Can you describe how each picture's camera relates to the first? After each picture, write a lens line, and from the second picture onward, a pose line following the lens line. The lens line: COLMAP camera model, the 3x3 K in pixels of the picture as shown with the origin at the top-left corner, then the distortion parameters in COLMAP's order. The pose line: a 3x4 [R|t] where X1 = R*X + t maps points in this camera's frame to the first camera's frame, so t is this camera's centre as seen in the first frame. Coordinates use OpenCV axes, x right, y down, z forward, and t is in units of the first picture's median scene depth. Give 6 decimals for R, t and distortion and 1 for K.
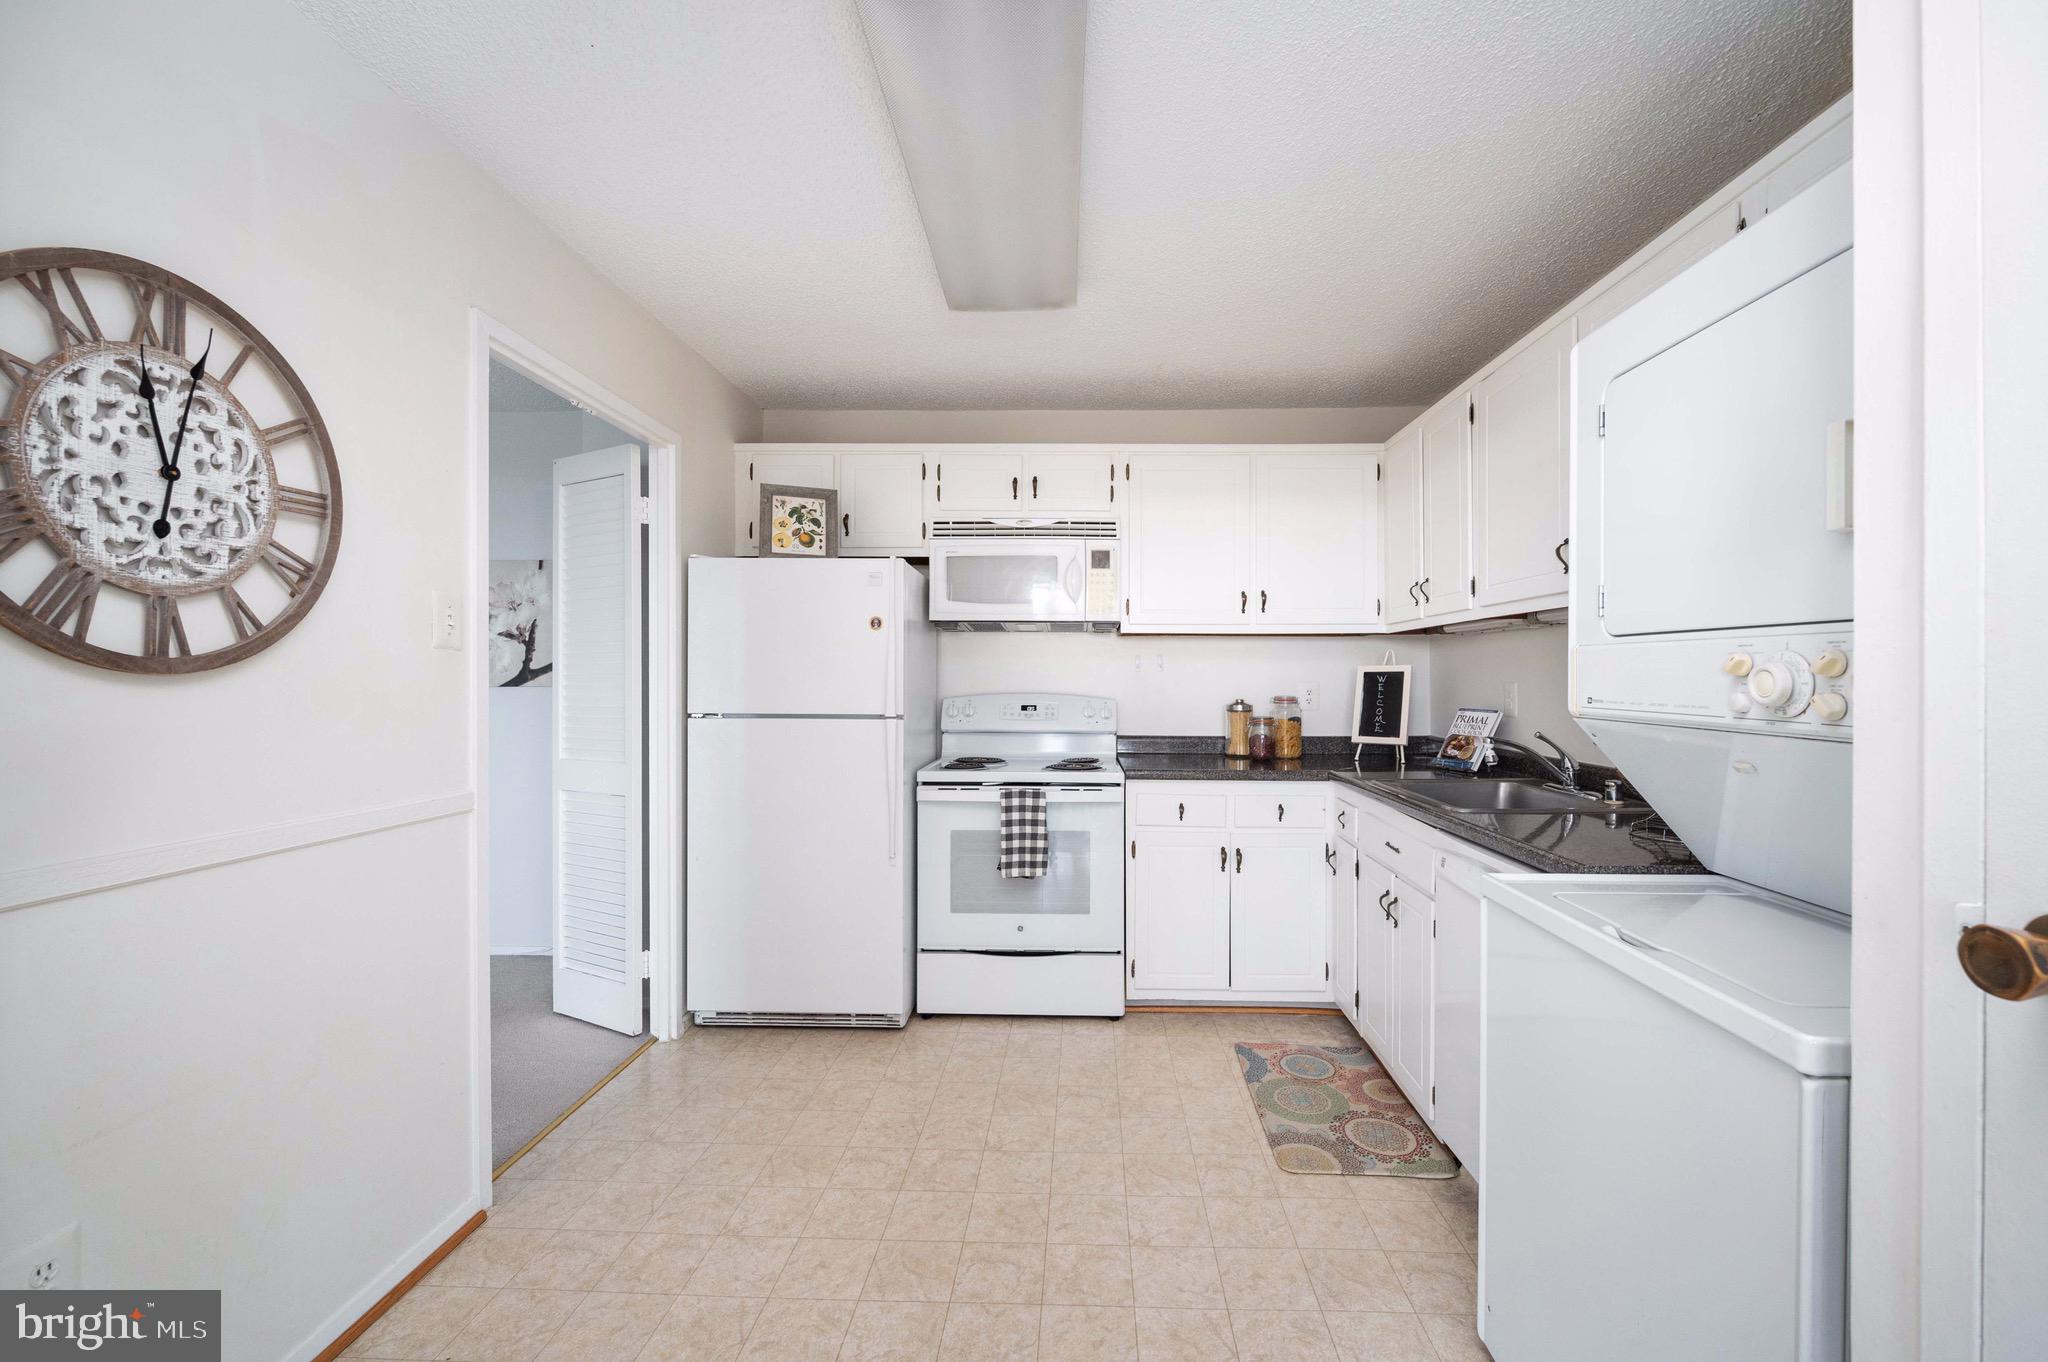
lens RADIAL K [[828.7, 0, 1038.5], [0, 828.7, 675.8], [0, 0, 1]] dist [0.013899, -0.008261]
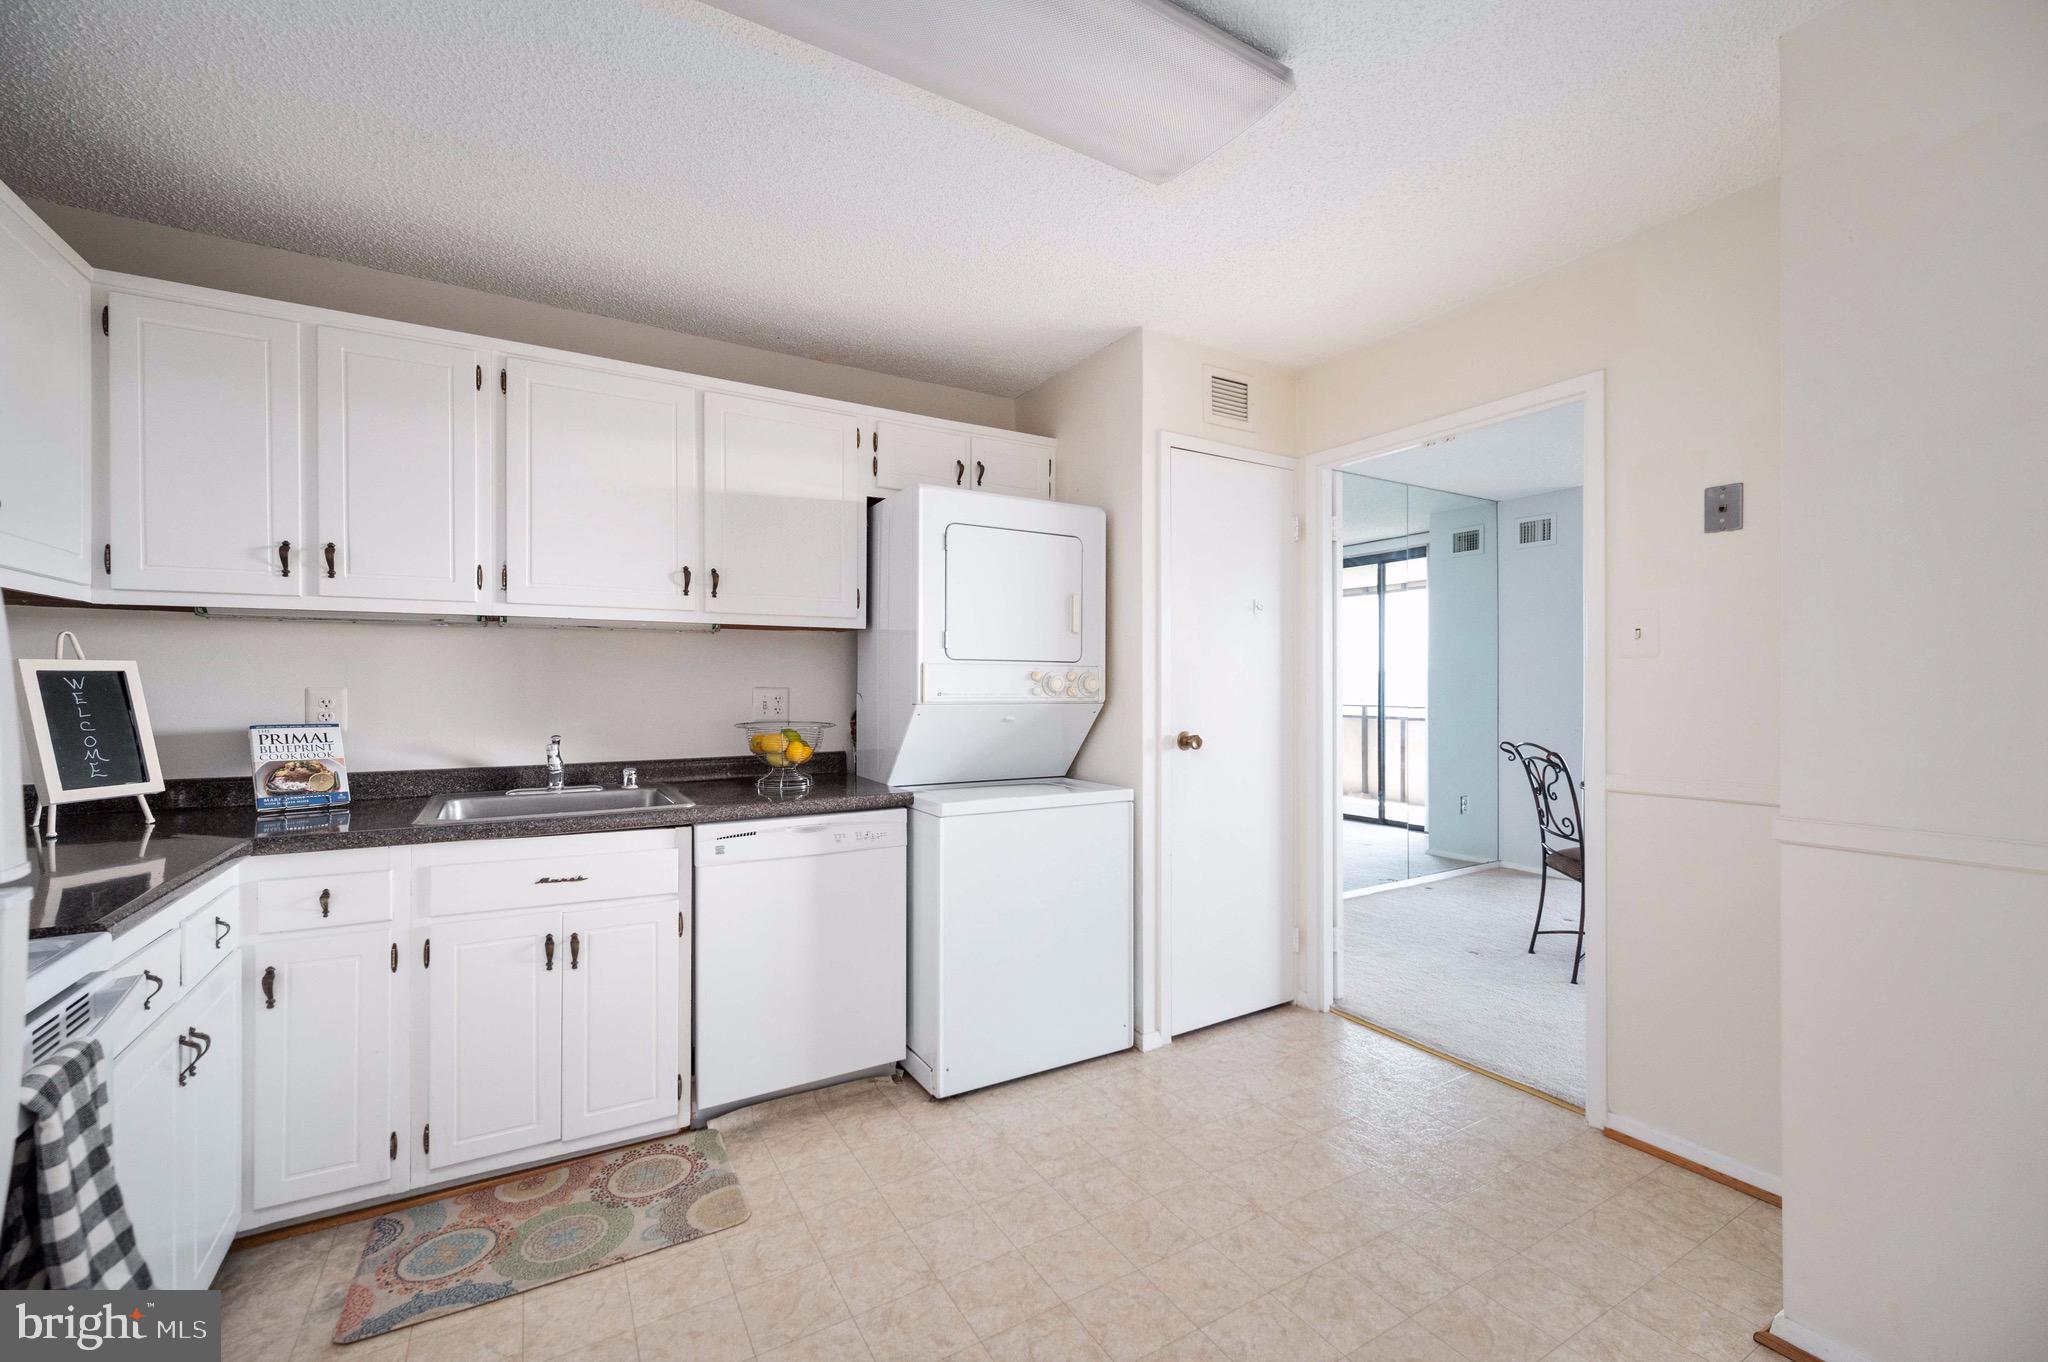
lens RADIAL K [[828.7, 0, 1038.5], [0, 828.7, 675.8], [0, 0, 1]] dist [0.013899, -0.008261]
pose [[-0.541778, 0.005703, 0.840503, -0.461423], [-0.001445, 0.999969, -0.007716, 0.002025], [-0.840521, -0.005395, -0.541753, 0.866953]]
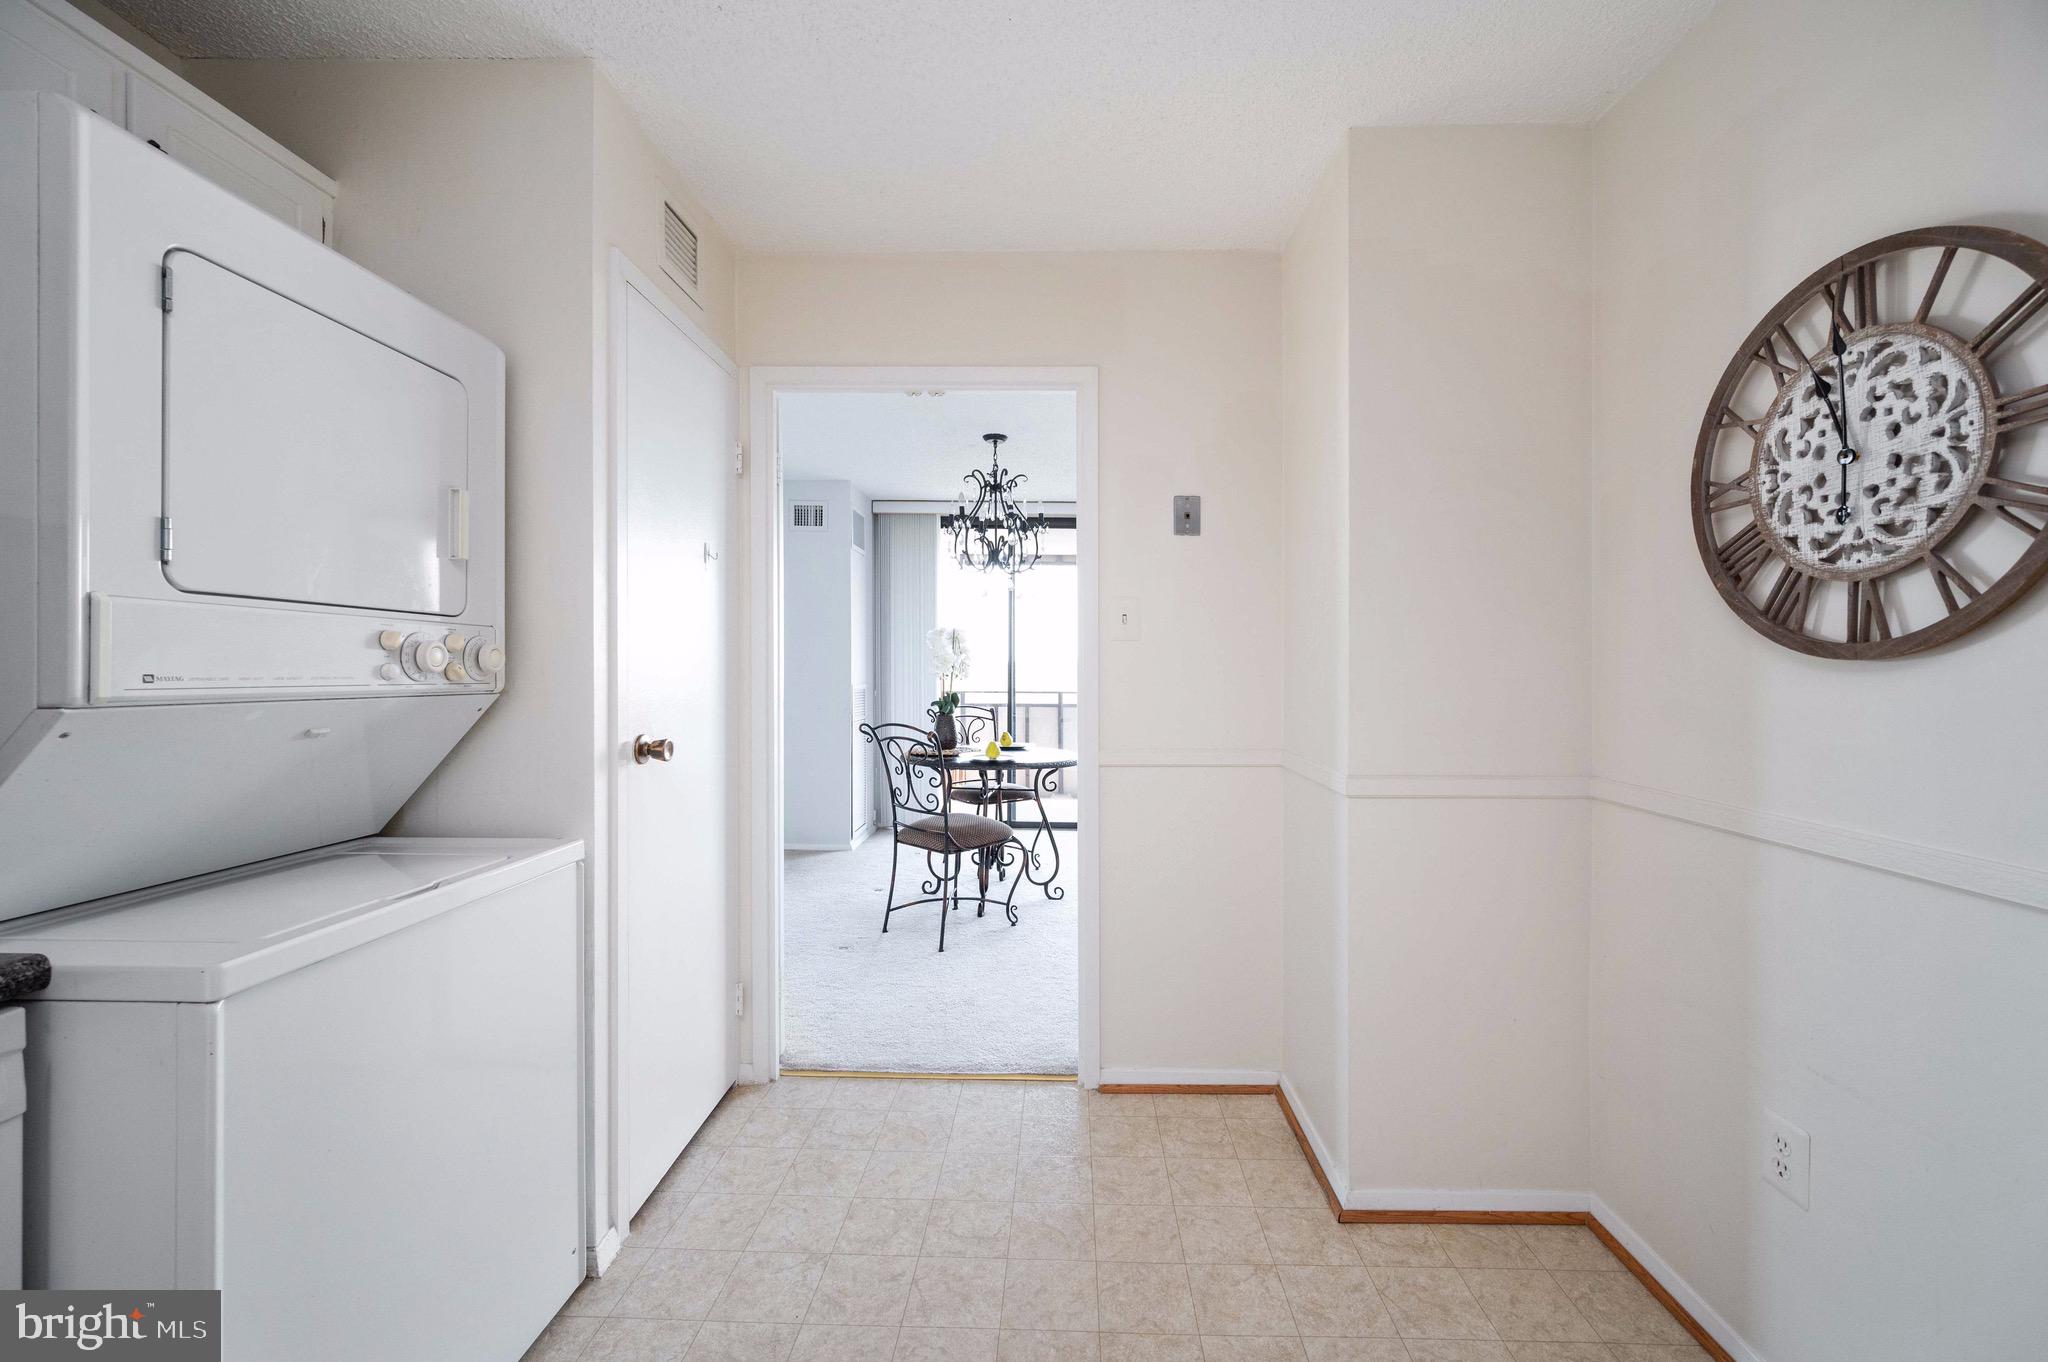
lens RADIAL K [[824.7, 0, 1023.2], [0, 824.7, 664.0], [0, 0, 1]] dist [-0.000394, 0.000029]
pose [[-0.999953, -0.009715, -0.000102, -0.028484], [-0.009715, 0.999938, -0.005368, 0.006853], [0.000154, -0.005367, -0.999986, 0.815729]]
